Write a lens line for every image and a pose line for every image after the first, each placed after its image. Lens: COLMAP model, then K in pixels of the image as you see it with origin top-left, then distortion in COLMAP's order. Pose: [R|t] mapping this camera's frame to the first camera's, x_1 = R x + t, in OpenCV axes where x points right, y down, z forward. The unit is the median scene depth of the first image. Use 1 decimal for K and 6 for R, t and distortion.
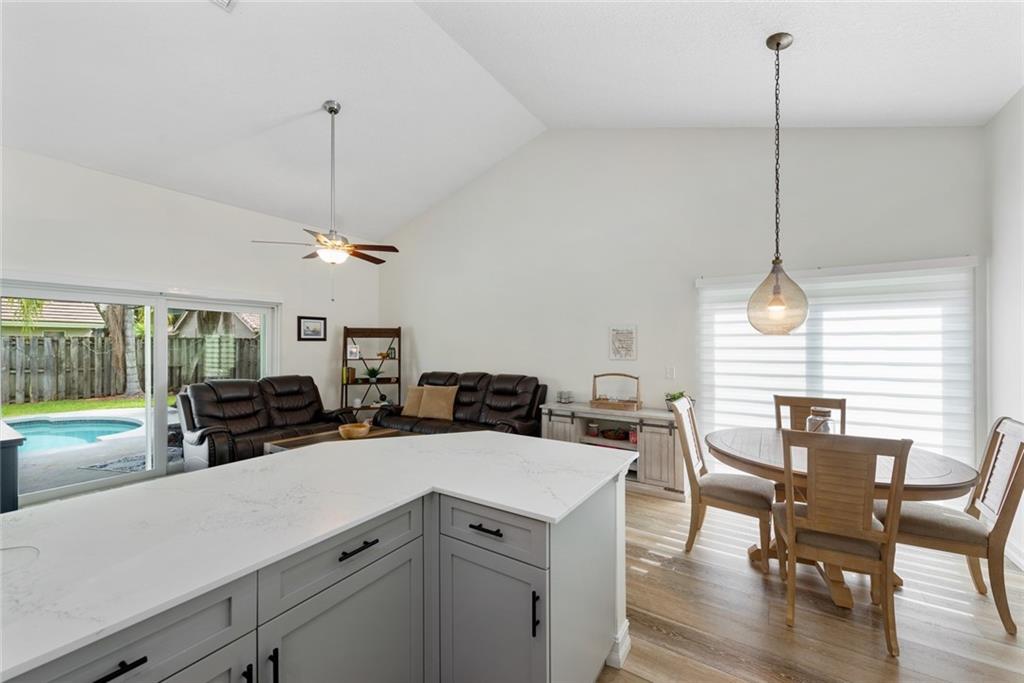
lens RADIAL K [[396.0, 0, 517.3], [0, 396.0, 348.1], [0, 0, 1]] dist [0.000367, 0.000036]
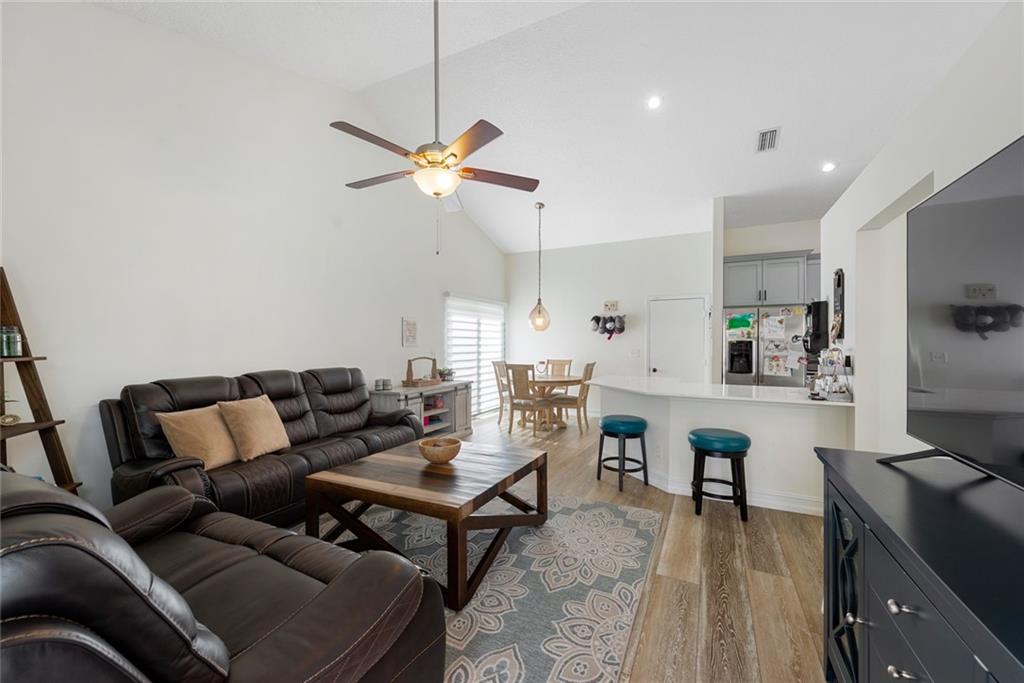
lens RADIAL K [[400.9, 0, 513.1], [0, 400.9, 336.7], [0, 0, 1]] dist [-0.000413, -0.000026]
pose [[-0.118661, 0.017288, 0.992784, -1.114658], [0.007871, 0.999833, -0.016470, 0.025957], [-0.992904, 0.005860, -0.118778, 0.952597]]
